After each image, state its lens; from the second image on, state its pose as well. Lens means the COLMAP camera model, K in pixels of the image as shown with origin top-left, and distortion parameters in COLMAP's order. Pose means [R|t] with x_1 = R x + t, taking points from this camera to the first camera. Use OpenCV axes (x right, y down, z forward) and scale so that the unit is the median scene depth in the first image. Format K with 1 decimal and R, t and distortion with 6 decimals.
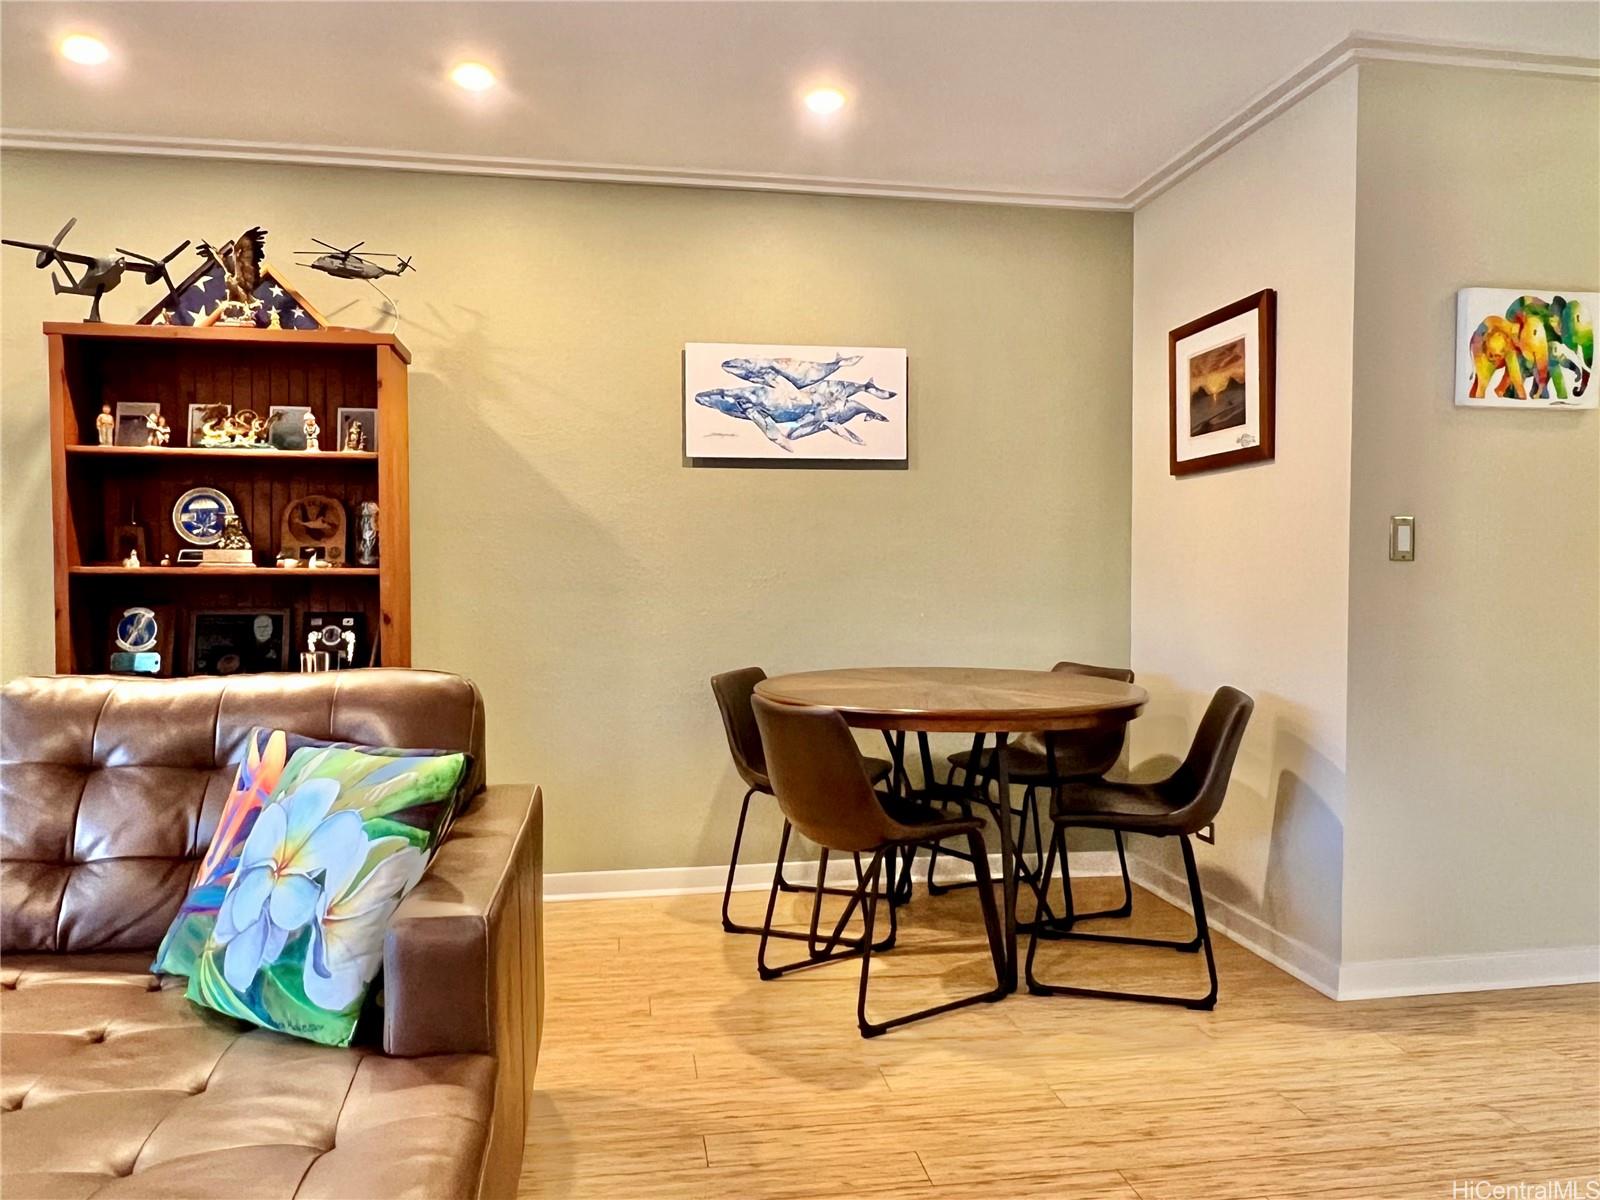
lens RADIAL K [[1161.5, 0, 803.6], [0, 1161.5, 609.9], [0, 0, 1]] dist [0.005263, 0.000680]
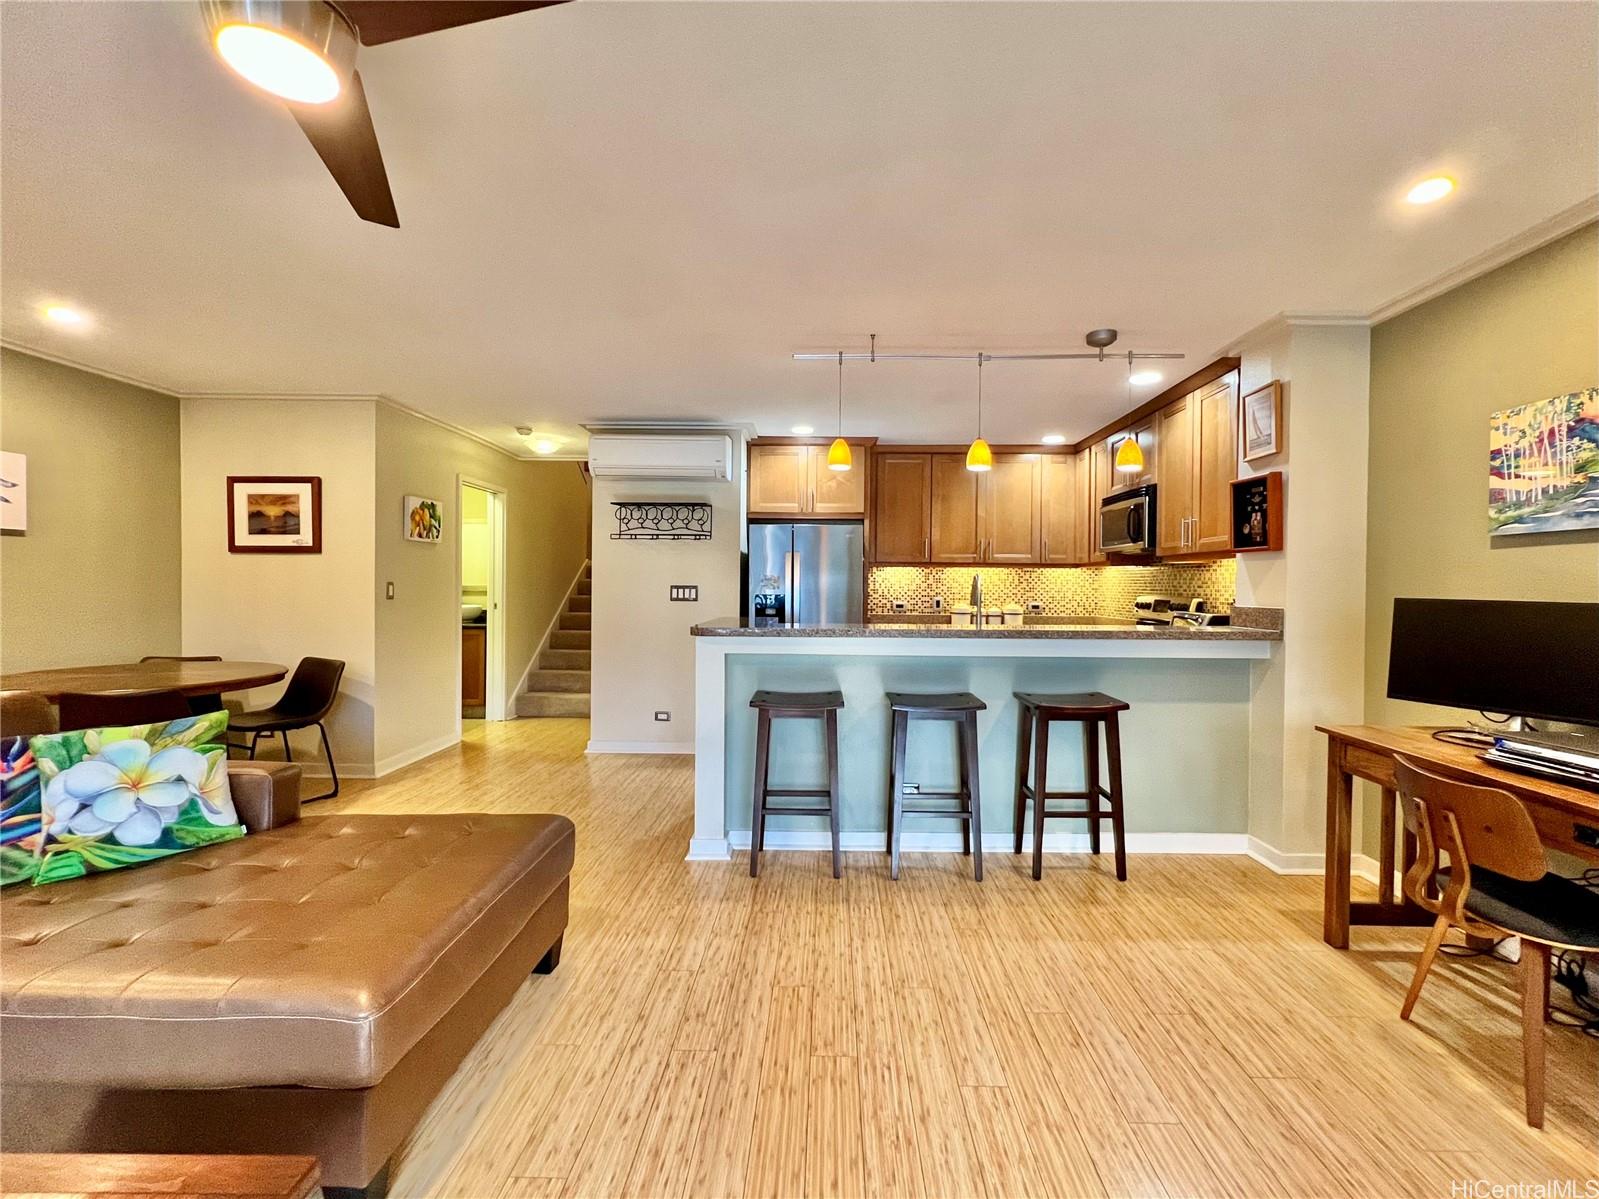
lens RADIAL K [[676.0, 0, 818.9], [0, 676.0, 590.0], [0, 0, 1]] dist [-0.000530, 0.000187]
pose [[0.179112, -0.007054, 0.983803, -0.667746], [0.022954, 0.999732, 0.002989, -0.039020], [-0.983561, 0.022047, 0.179226, -0.160982]]
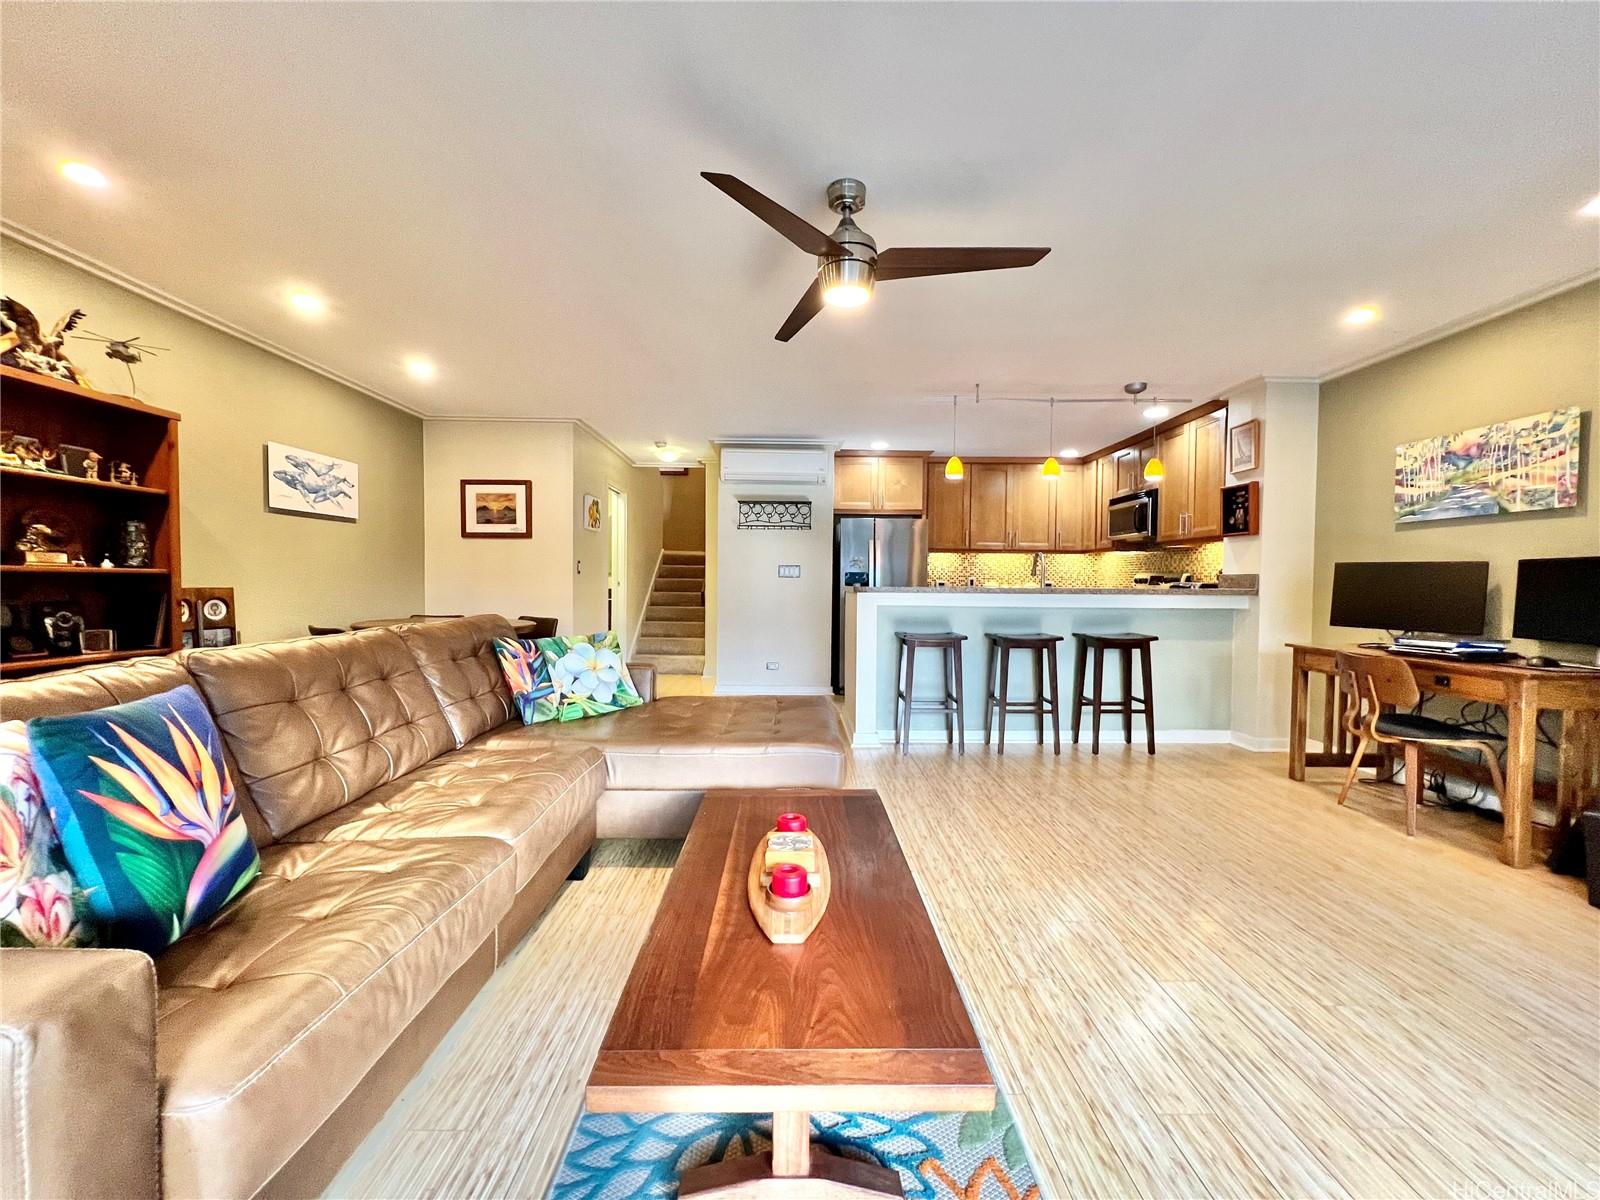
lens RADIAL K [[639.7, 0, 797.4], [0, 639.7, 596.1], [0, 0, 1]] dist [0.000829, 0.000141]
pose [[0.155430, -0.022348, 0.987594, -1.043206], [0.021714, 0.999580, 0.019202, 0.000359], [-0.987608, 0.018460, 0.155850, 0.083781]]
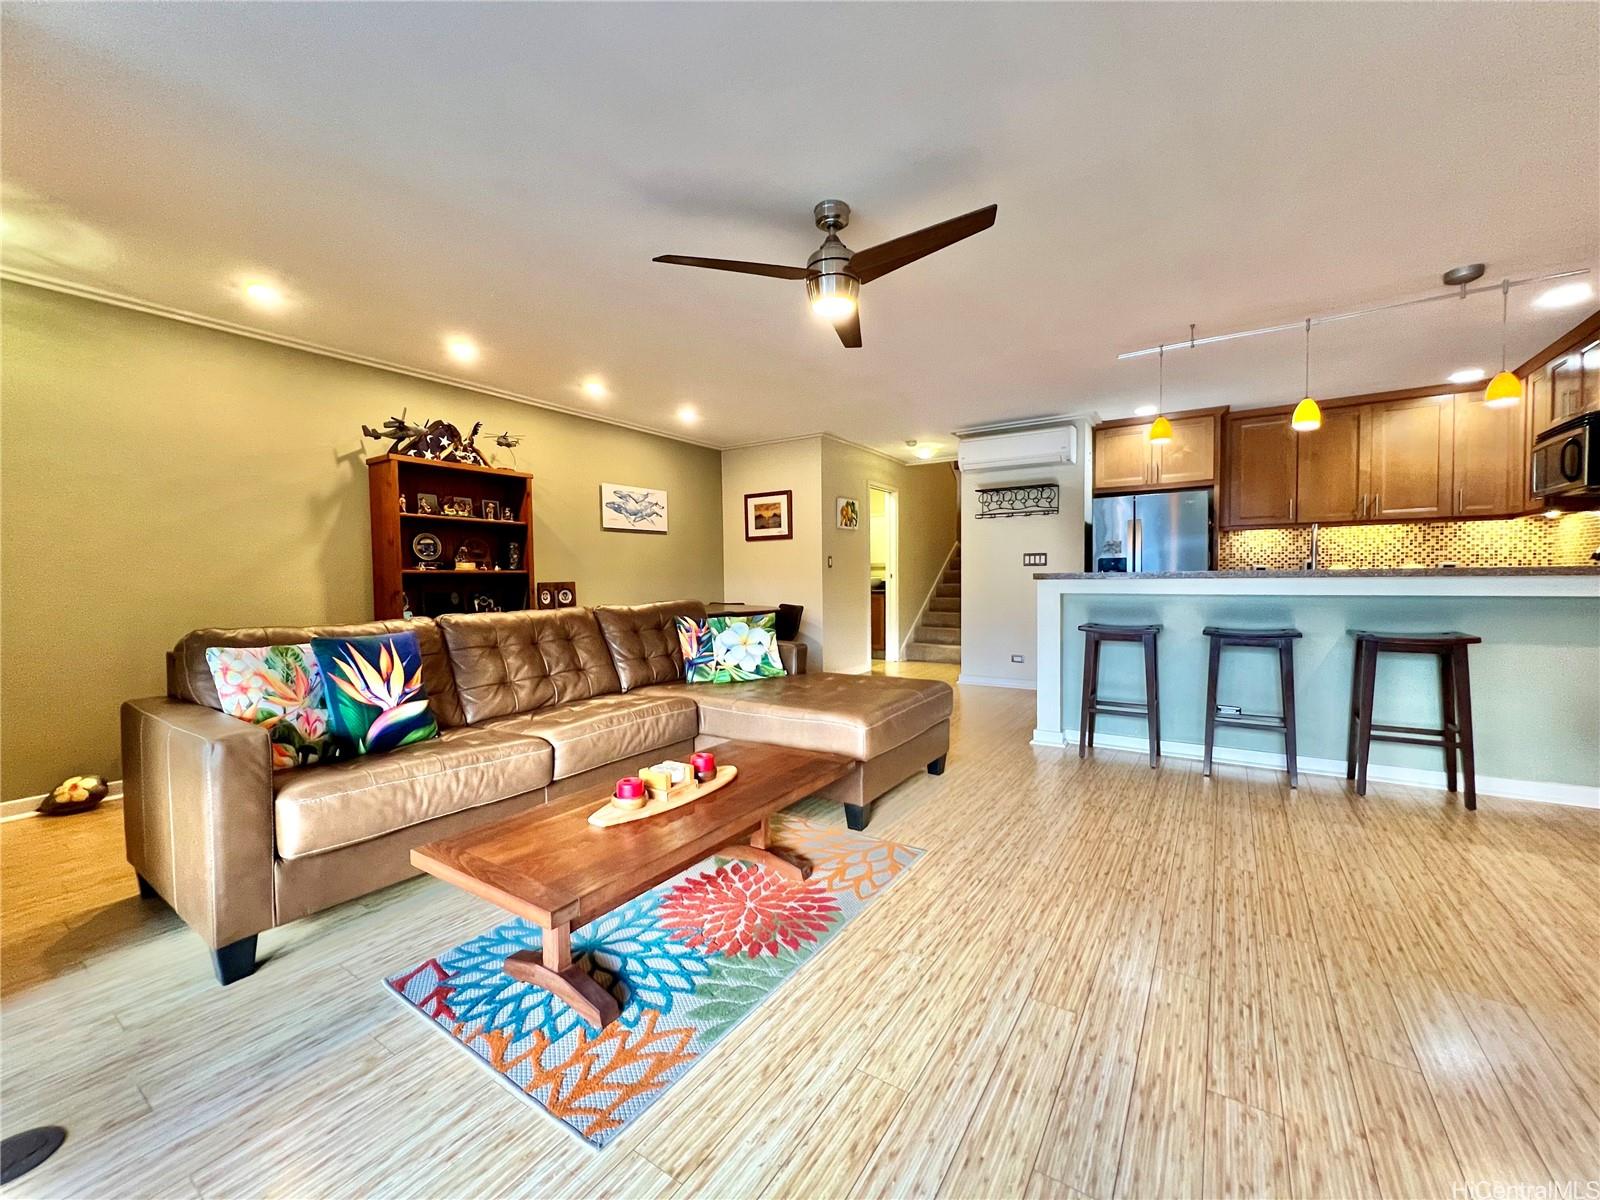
lens RADIAL K [[639.7, 0, 797.4], [0, 639.7, 596.1], [0, 0, 1]] dist [0.000829, 0.000141]
pose [[0.684714, -0.031233, 0.728142, -0.946106], [0.034337, 0.999354, 0.010577, 0.022019], [-0.728002, 0.017760, 0.685345, -0.310751]]
